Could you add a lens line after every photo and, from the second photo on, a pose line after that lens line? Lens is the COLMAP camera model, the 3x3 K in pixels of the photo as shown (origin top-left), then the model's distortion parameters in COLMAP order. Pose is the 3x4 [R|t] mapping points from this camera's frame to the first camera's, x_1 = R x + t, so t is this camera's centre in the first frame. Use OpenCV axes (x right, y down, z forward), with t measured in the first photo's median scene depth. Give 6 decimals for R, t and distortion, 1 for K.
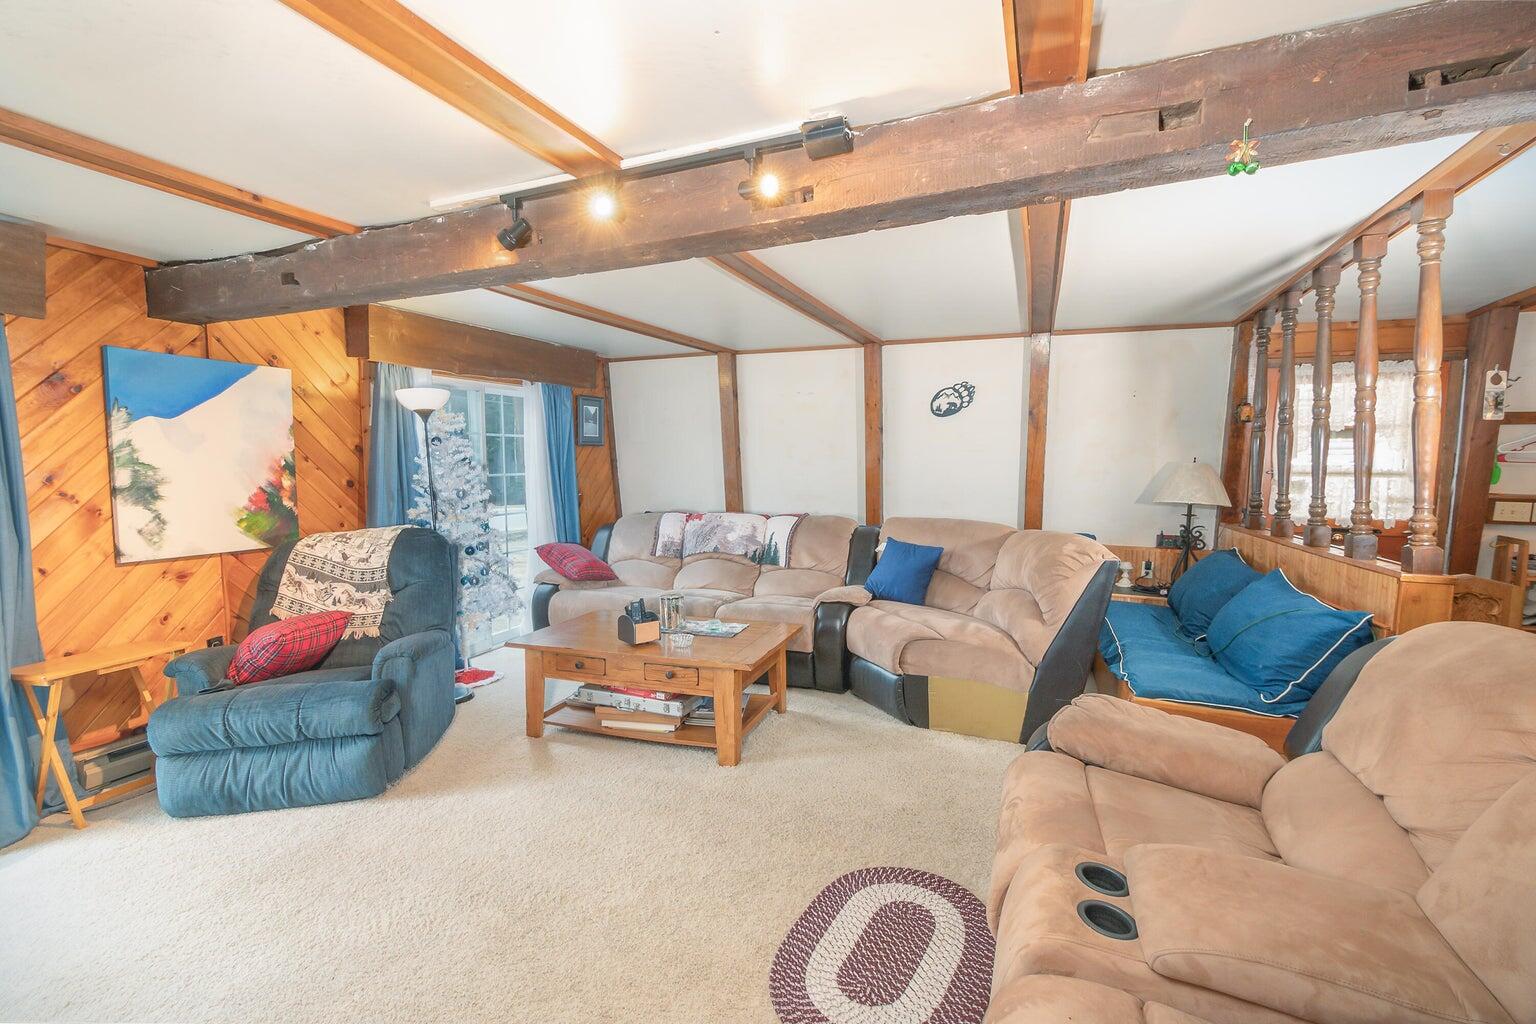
lens RADIAL K [[685.7, 0, 761.4], [0, 685.7, 518.1], [0, 0, 1]] dist [0.002612, -0.000178]
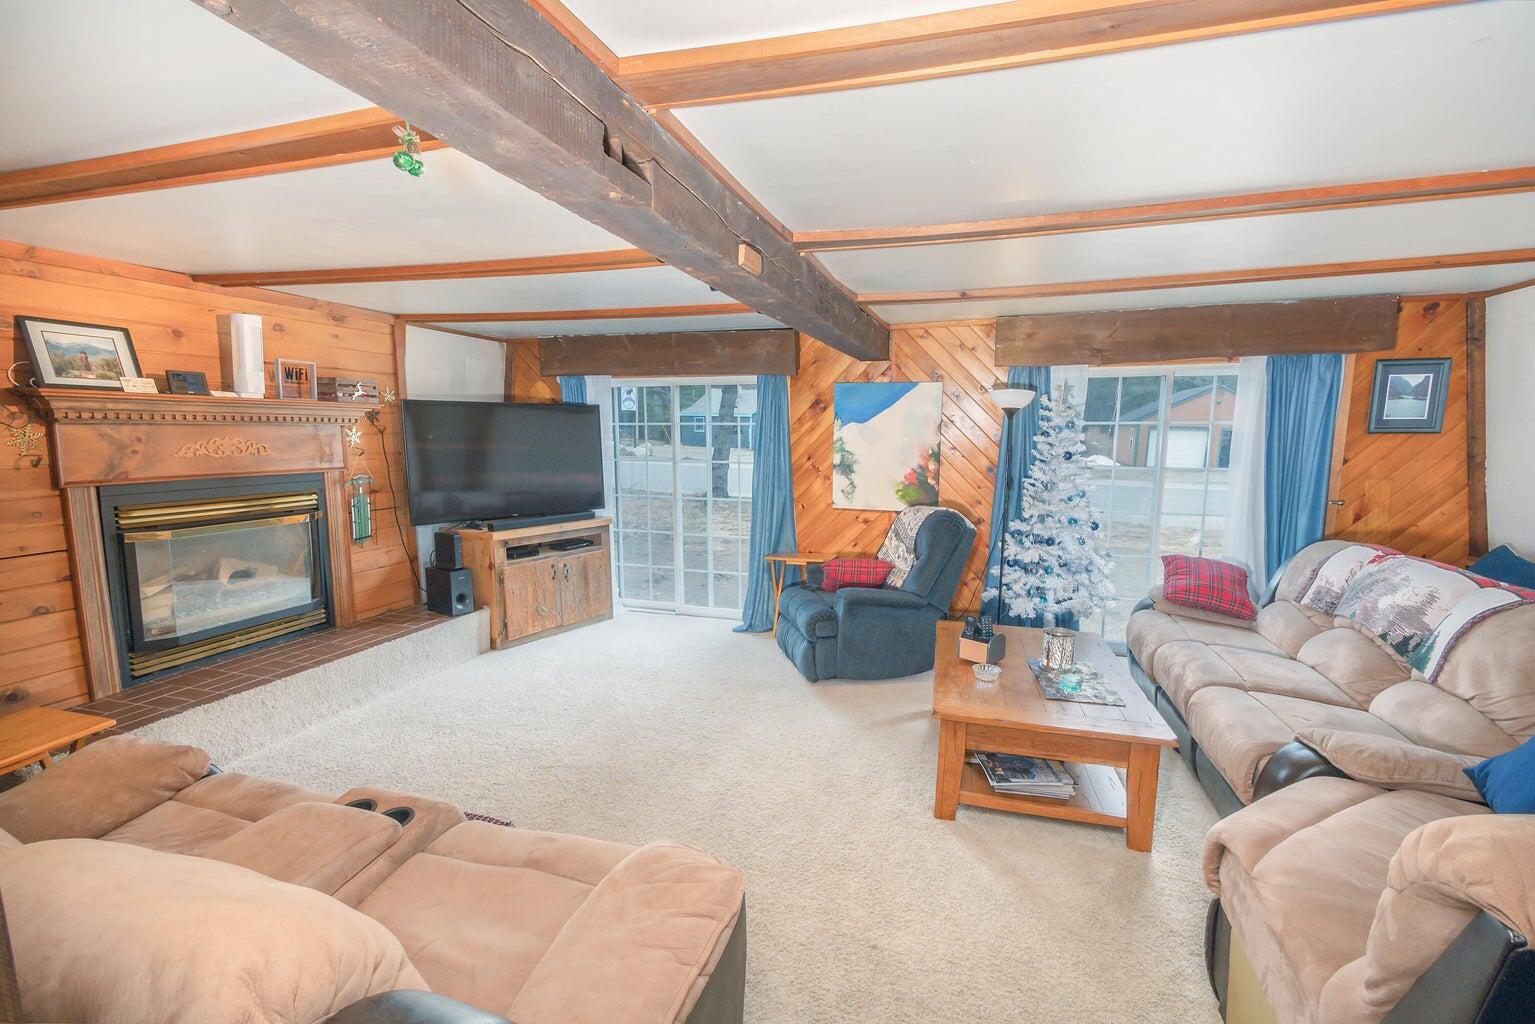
lens RADIAL K [[685.3, 0, 760.4], [0, 685.3, 513.8], [0, 0, 1]] dist [0.002612, -0.000178]
pose [[0.082378, 0.129996, -0.988086, 0.659902], [-0.085068, 0.988755, 0.122992, -0.101167], [0.992964, 0.073923, 0.092510, 0.568915]]
